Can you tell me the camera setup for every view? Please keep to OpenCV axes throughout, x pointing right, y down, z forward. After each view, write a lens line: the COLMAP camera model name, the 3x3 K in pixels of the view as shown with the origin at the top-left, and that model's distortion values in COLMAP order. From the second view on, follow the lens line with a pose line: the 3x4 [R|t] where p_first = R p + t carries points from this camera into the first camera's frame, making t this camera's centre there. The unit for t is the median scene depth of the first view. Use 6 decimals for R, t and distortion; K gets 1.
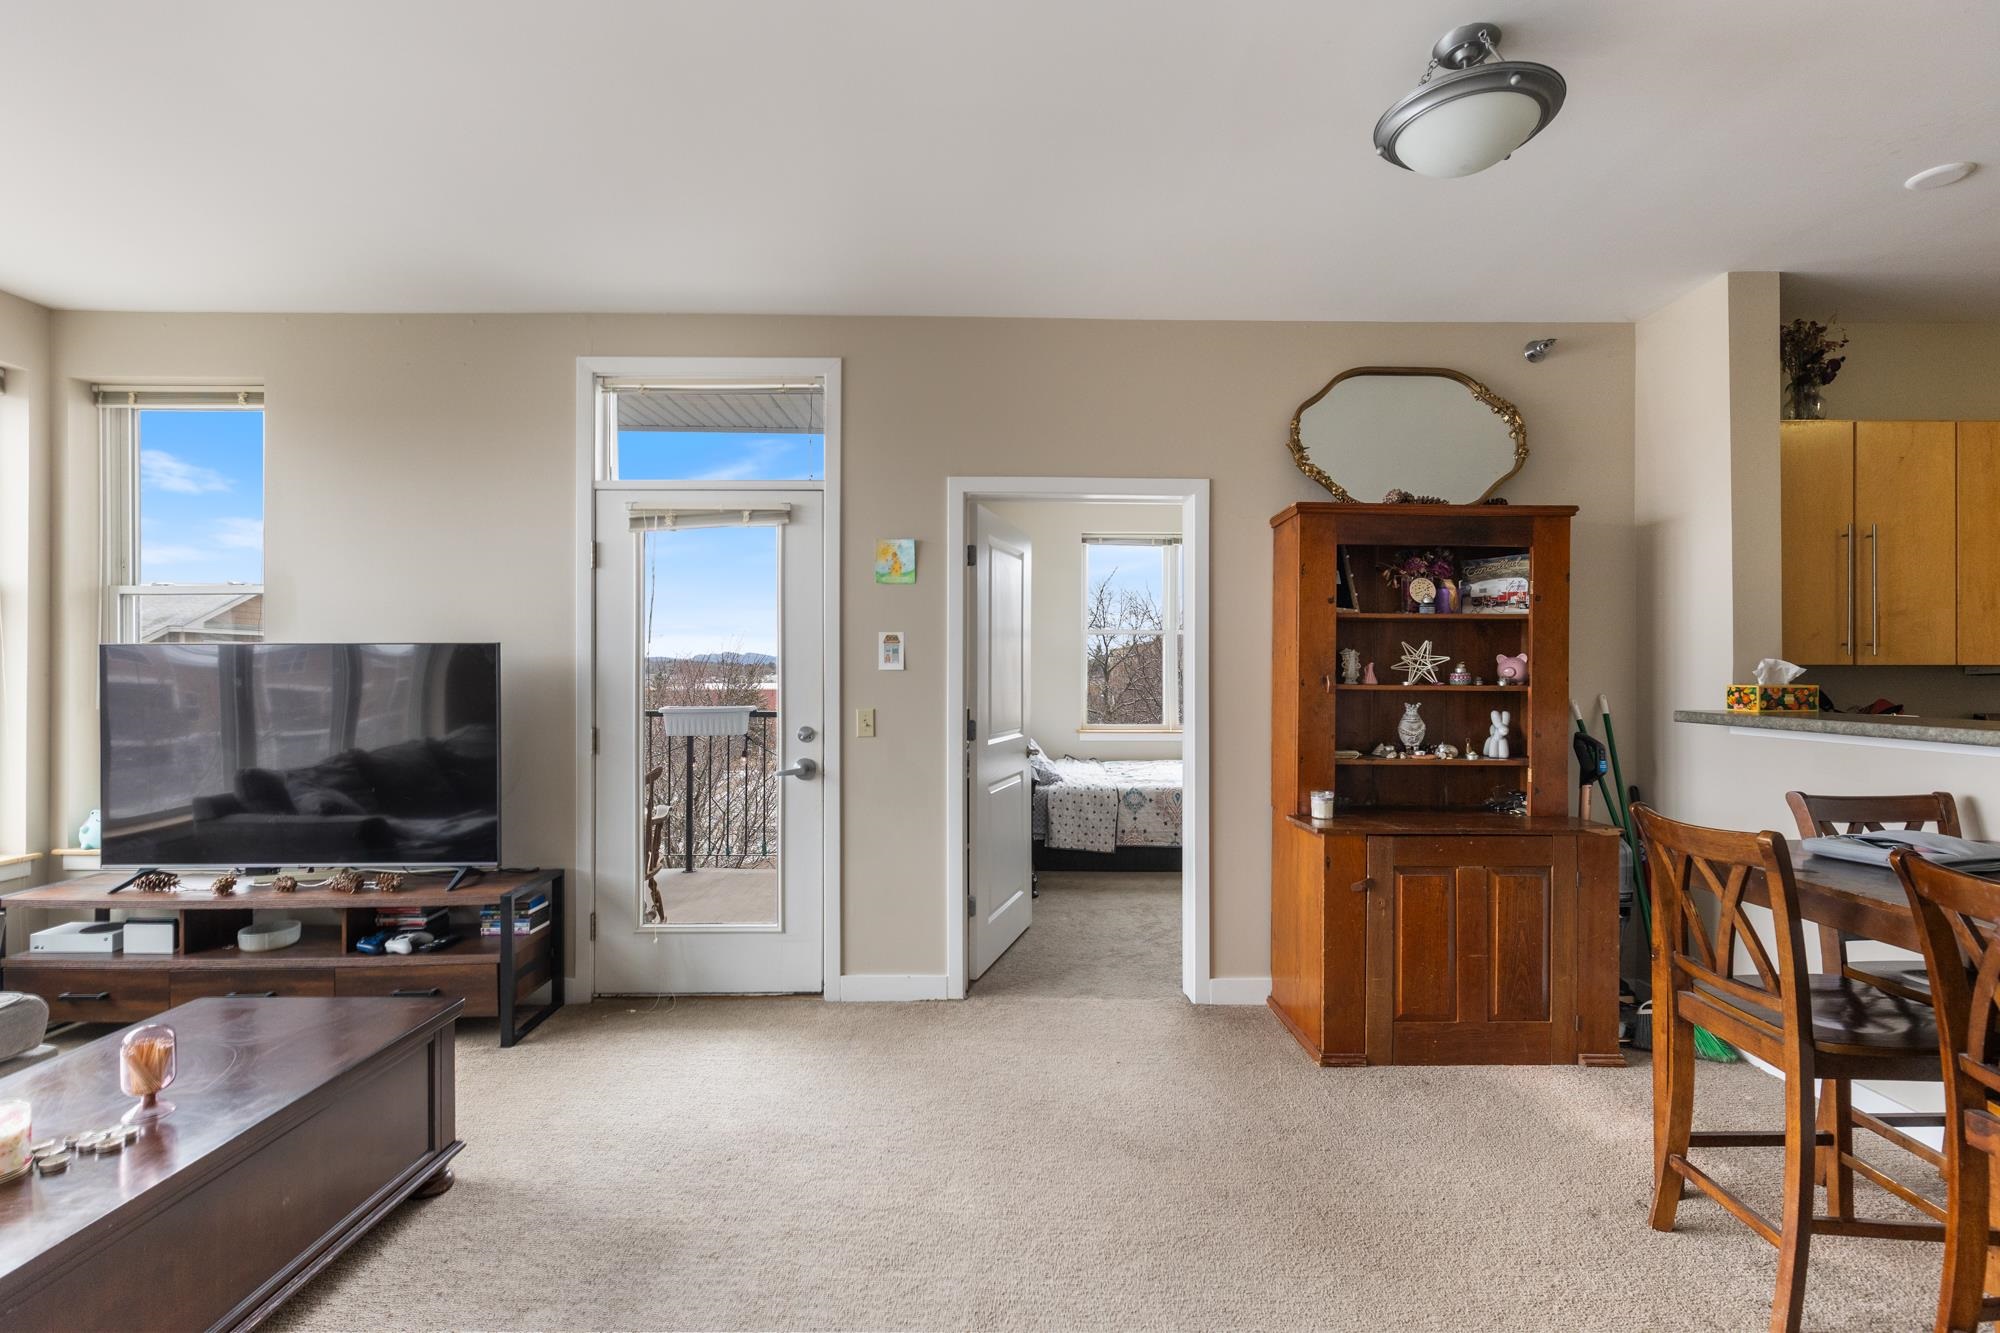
lens RADIAL K [[905.4, 0, 1004.0], [0, 905.4, 668.5], [0, 0, 1]] dist [0.006064, -0.001201]
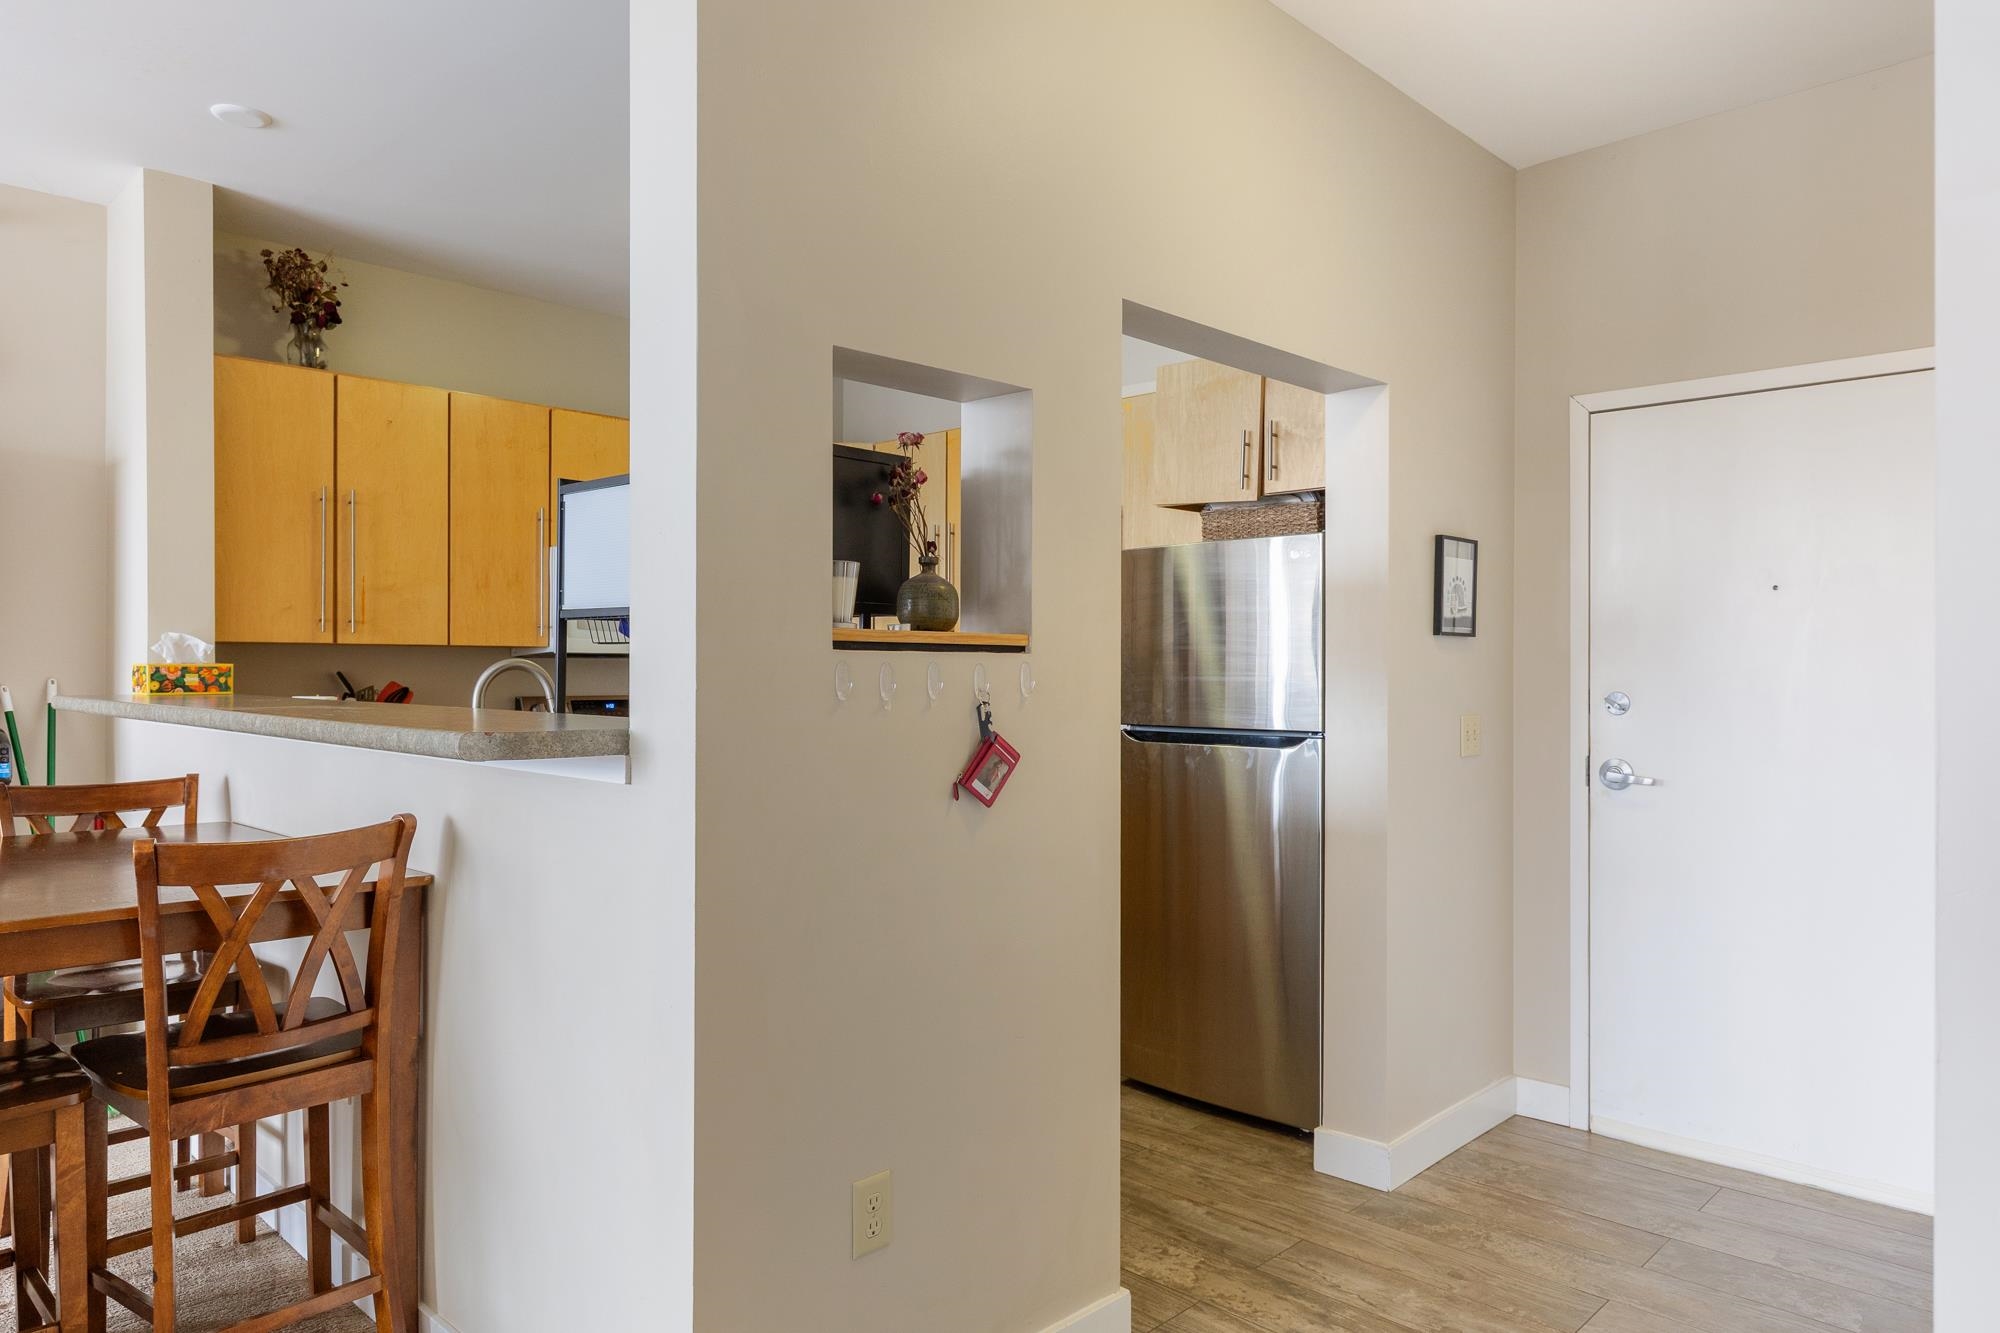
lens RADIAL K [[1295.5, 0, 1000.4], [0, 1295.5, 671.2], [0, 0, 1]] dist [-0.003960, -0.002614]
pose [[0.708386, 0.002617, 0.705821, 0.486056], [-0.005227, 0.999985, 0.001539, 0.017471], [-0.705806, -0.004780, 0.708389, -0.368907]]
